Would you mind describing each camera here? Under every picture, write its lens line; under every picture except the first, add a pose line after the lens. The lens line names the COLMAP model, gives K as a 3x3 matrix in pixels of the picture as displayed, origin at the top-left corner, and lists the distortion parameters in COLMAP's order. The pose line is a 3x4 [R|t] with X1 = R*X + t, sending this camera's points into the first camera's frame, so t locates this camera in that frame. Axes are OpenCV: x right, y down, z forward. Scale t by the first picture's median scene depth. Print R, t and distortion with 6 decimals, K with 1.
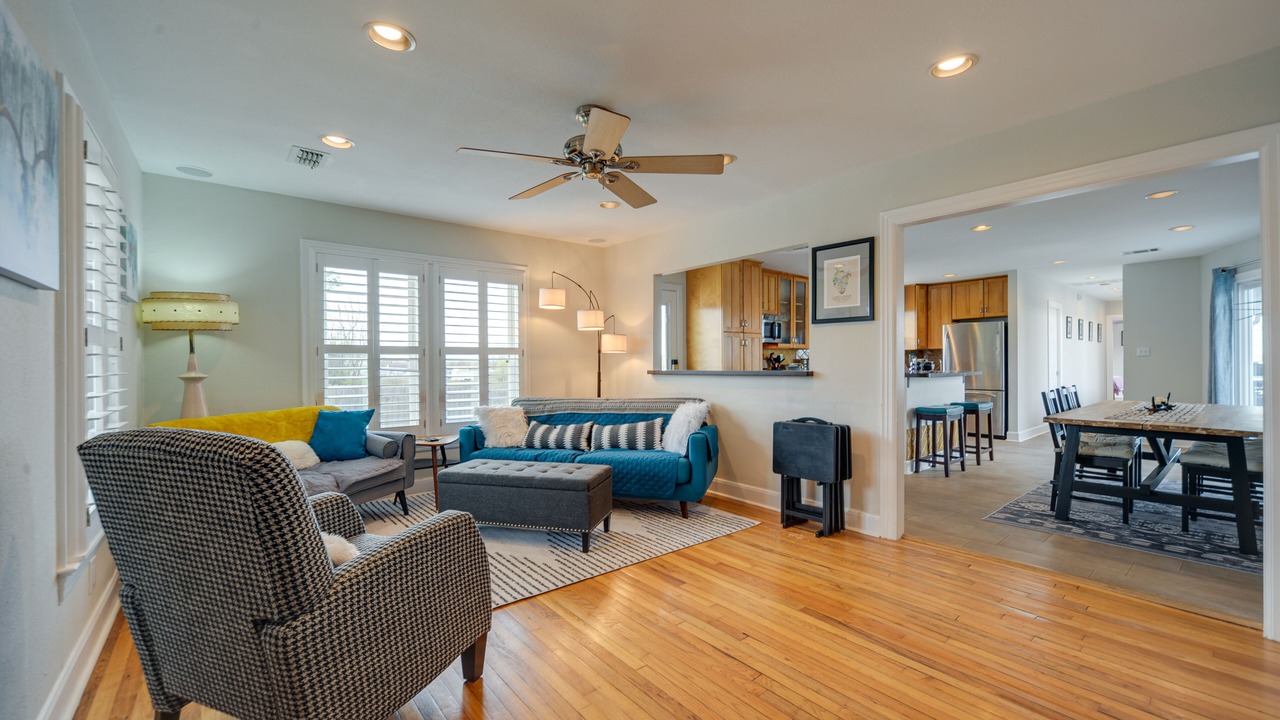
lens RADIAL K [[517.3, 0, 640.0], [0, 517.3, 360.0], [0, 0, 1]] dist [-0.000799, -0.000015]
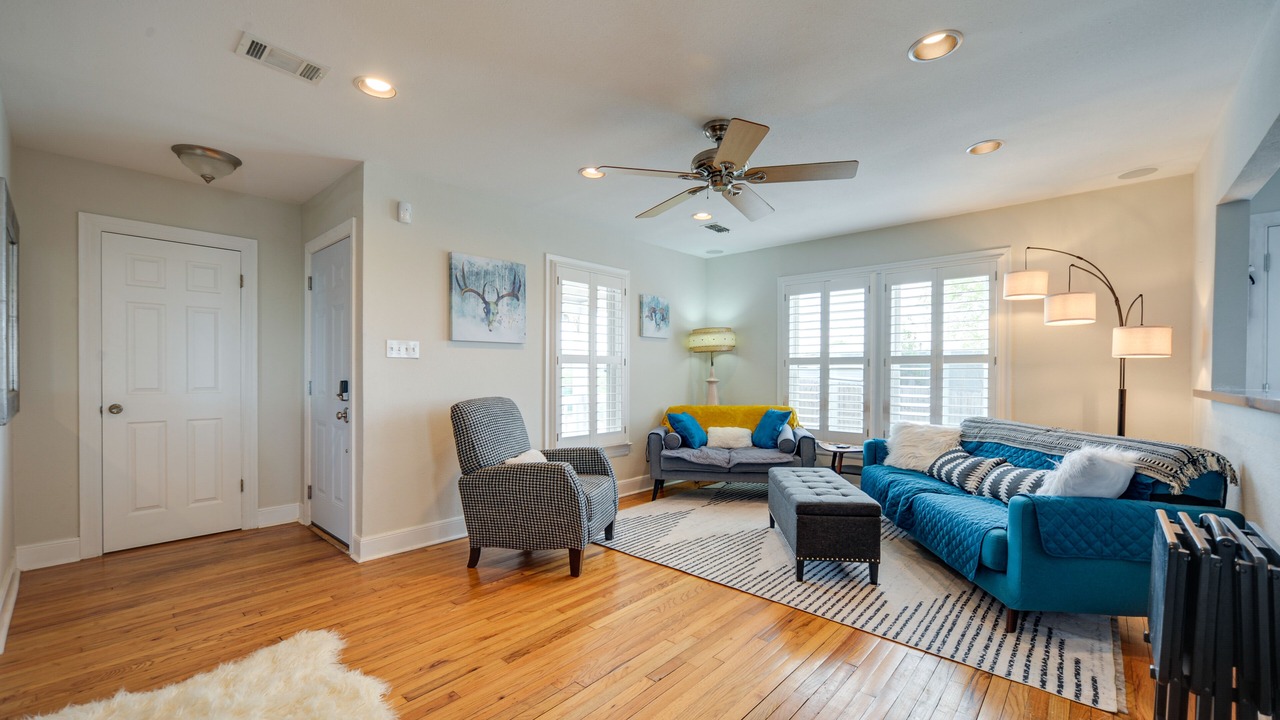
lens RADIAL K [[514.5, 0, 639.5], [0, 514.5, 374.5], [0, 0, 1]] dist [-0.000566, 0.000060]
pose [[0.159322, 0.008854, -0.987187, 0.627615], [-0.001788, 0.999961, 0.008680, 0.000838], [0.987225, 0.000382, 0.159332, 0.488806]]
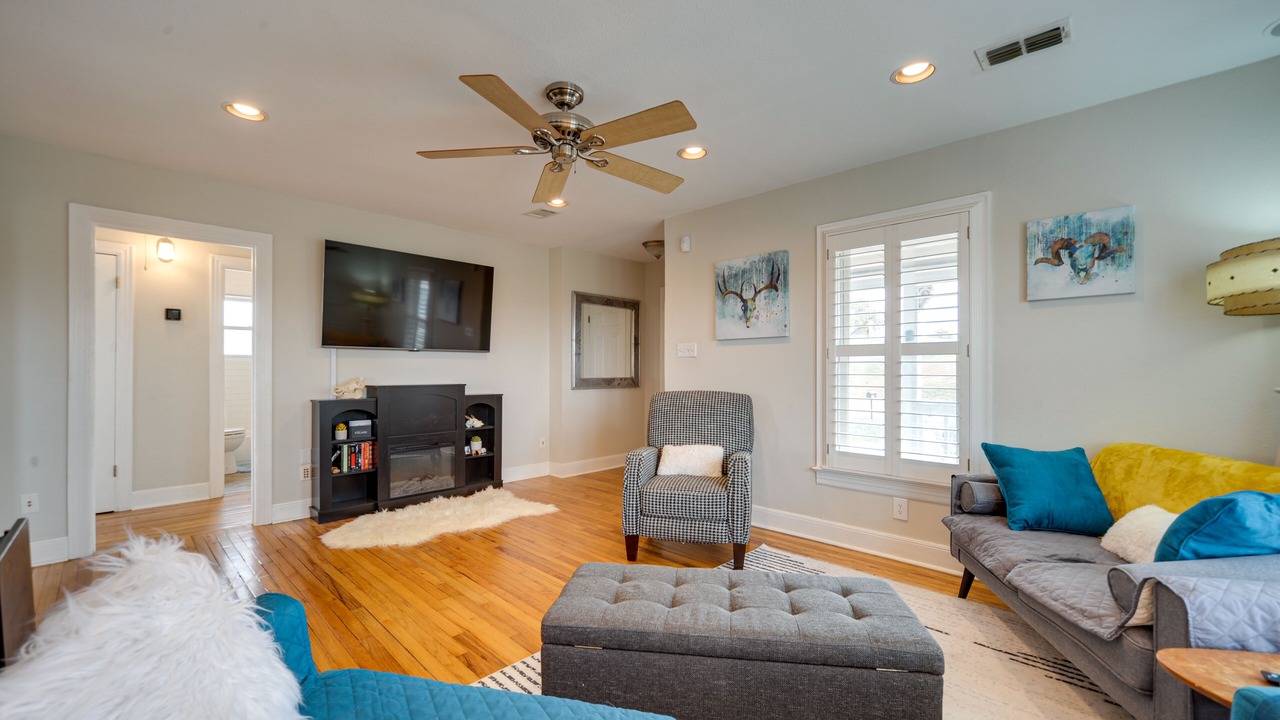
lens RADIAL K [[517.3, 0, 640.0], [0, 517.3, 360.0], [0, 0, 1]] dist [-0.000799, -0.000015]
pose [[-0.992033, 0.001972, -0.125960, -0.073980], [0.004015, 0.999865, -0.015960, 0.005471], [0.125912, -0.016338, -0.991907, 1.360614]]
